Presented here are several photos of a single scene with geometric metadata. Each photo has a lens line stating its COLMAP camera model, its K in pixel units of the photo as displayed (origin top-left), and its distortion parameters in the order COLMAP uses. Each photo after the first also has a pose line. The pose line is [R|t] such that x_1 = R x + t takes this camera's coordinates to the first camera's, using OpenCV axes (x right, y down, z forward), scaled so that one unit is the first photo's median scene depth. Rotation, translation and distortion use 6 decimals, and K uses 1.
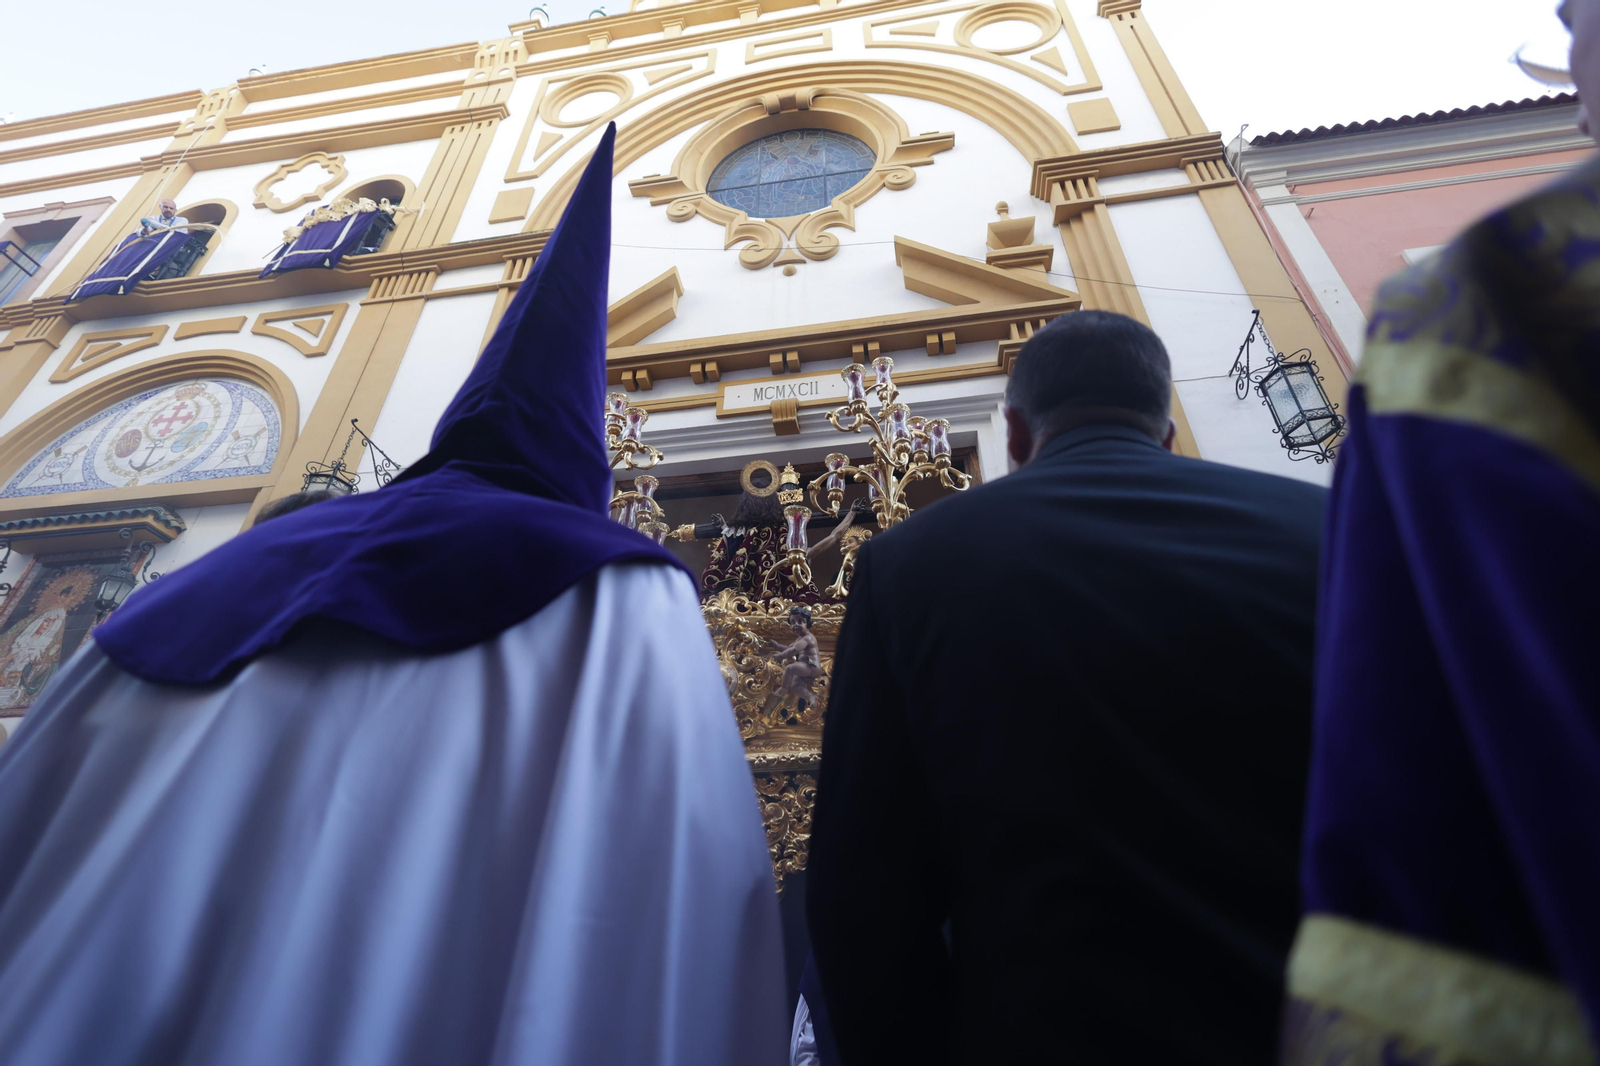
lens RADIAL K [[734.6, 0, 788.9], [0, 734.6, 520.8], [0, 0, 1]] dist [0.002163, 0.000161]
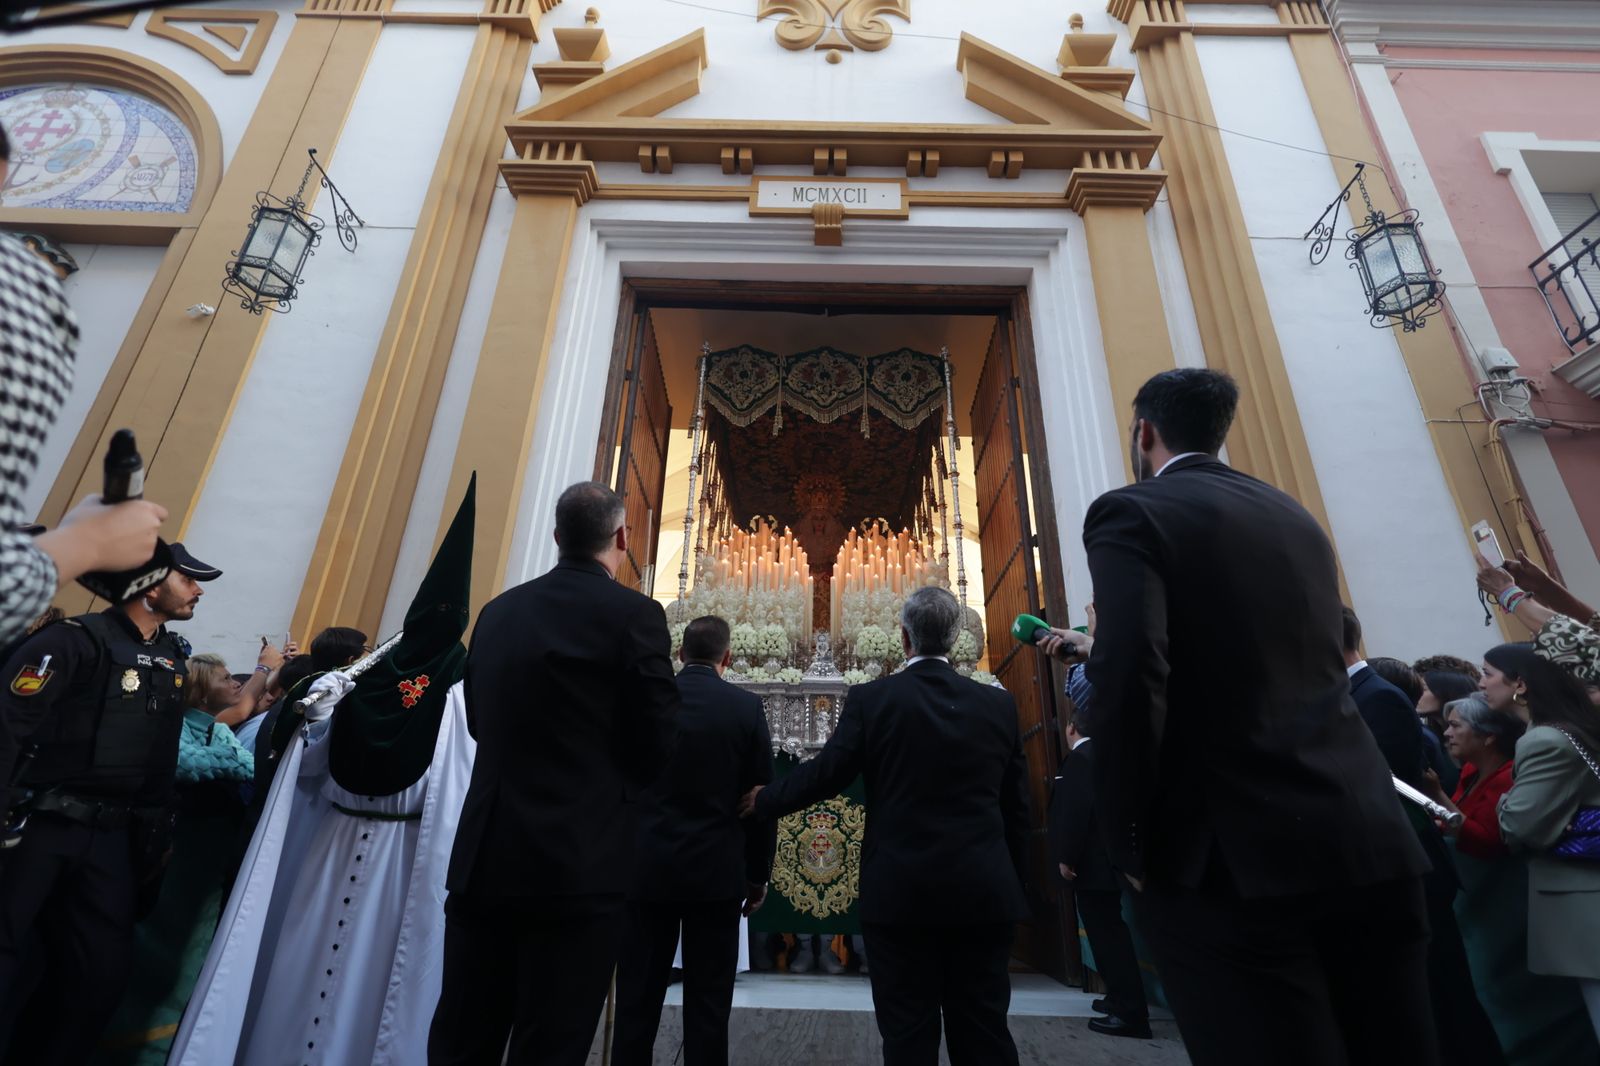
lens RADIAL K [[734.6, 0, 788.9], [0, 734.6, 520.8], [0, 0, 1]] dist [0.002163, 0.000161]
pose [[0.987468, 0.089077, 0.130276, -0.122590], [-0.110007, 0.980392, 0.163490, 0.063586], [-0.113159, -0.175772, 0.977906, 0.064761]]
